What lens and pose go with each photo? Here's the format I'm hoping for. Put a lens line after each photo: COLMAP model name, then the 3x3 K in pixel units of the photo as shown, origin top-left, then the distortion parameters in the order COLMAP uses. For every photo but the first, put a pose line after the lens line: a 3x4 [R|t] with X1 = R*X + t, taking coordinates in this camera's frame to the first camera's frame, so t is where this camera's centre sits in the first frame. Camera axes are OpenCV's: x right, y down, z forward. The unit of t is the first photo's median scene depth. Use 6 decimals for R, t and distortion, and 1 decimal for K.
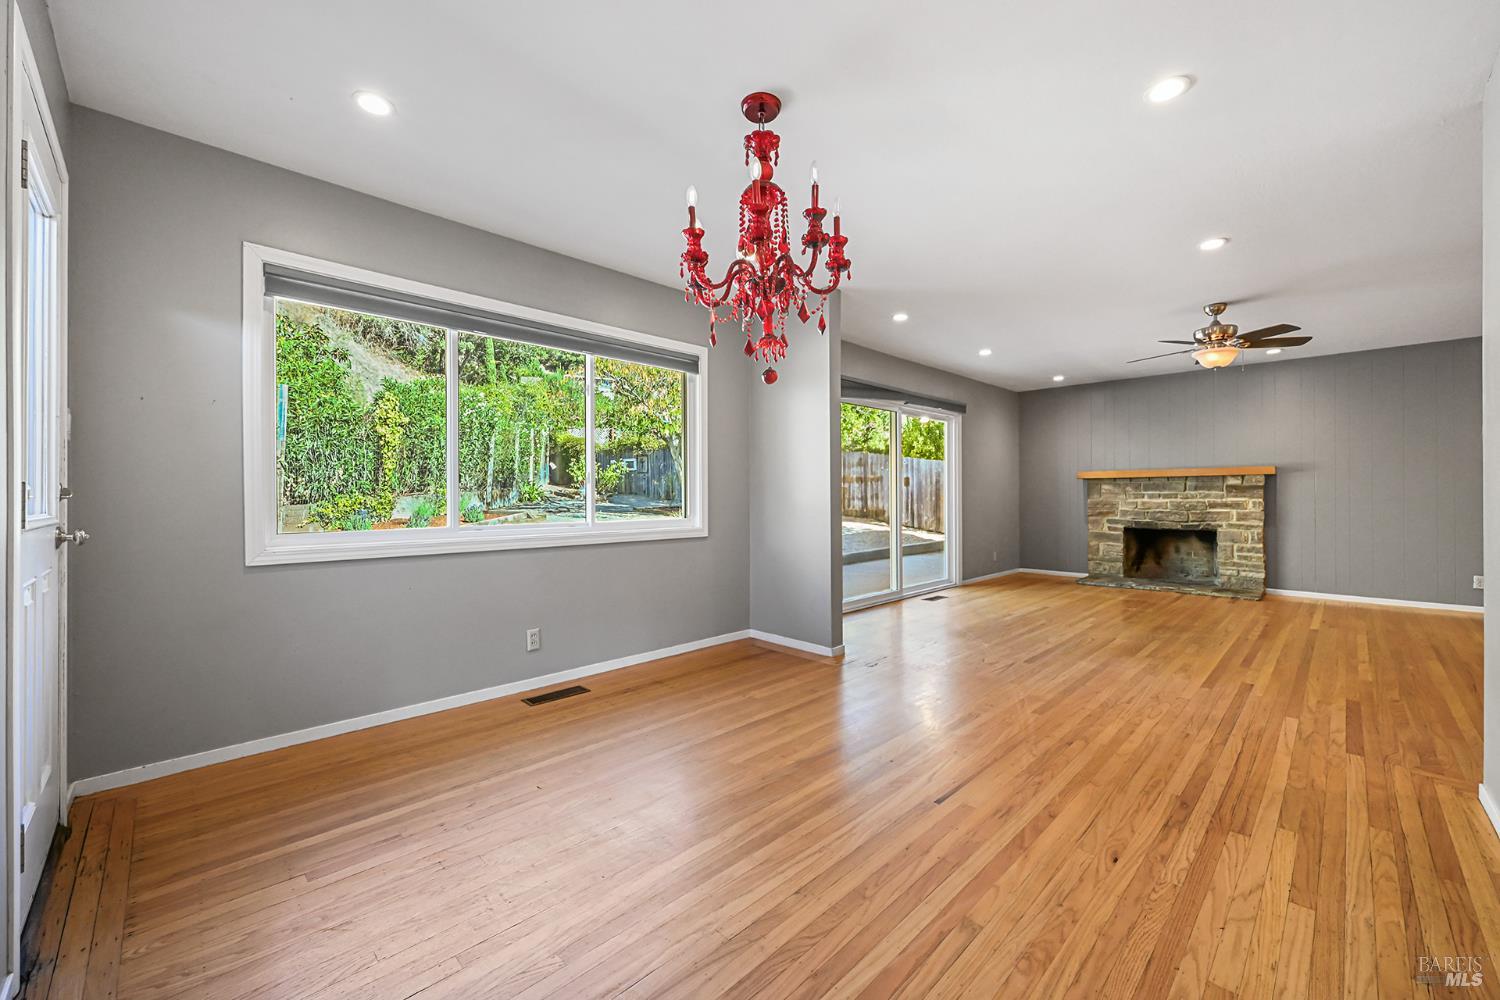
lens RADIAL K [[588.1, 0, 751.6], [0, 588.1, 493.8], [0, 0, 1]] dist [0.000094, 0.000048]
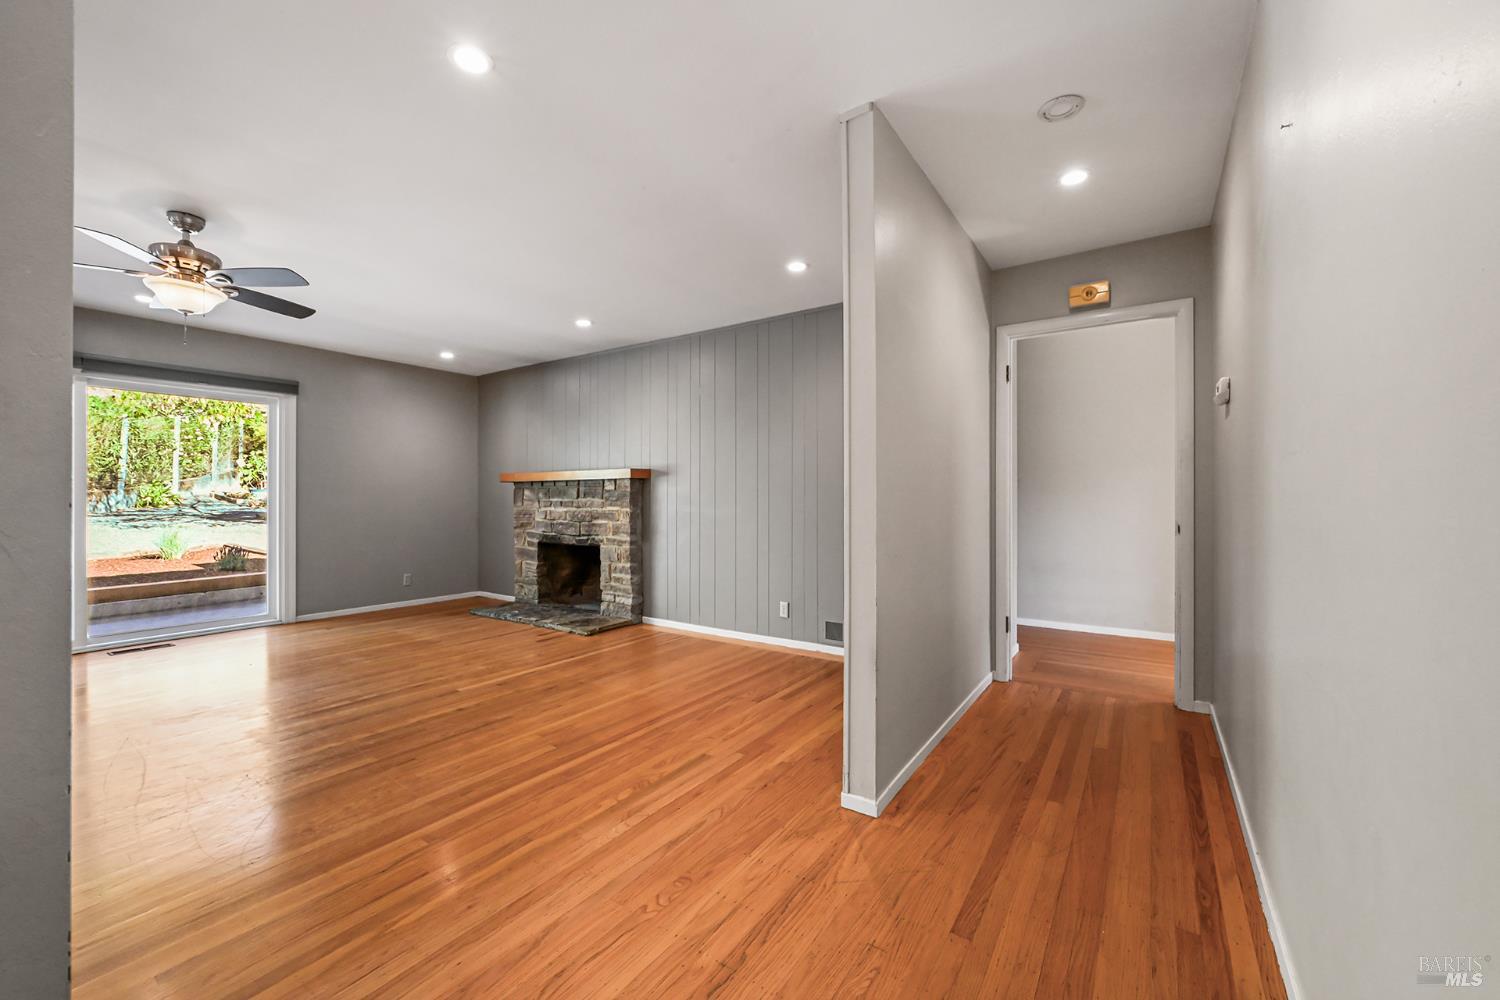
lens RADIAL K [[587.0, 0, 749.6], [0, 587.0, 497.0], [0, 0, 1]] dist [-0.000281, -0.000091]
pose [[0.981158, 0.002660, 0.193188, 0.849492], [-0.002705, 0.999996, -0.000034, -0.007238], [-0.193187, -0.000489, 0.981162, 0.158315]]
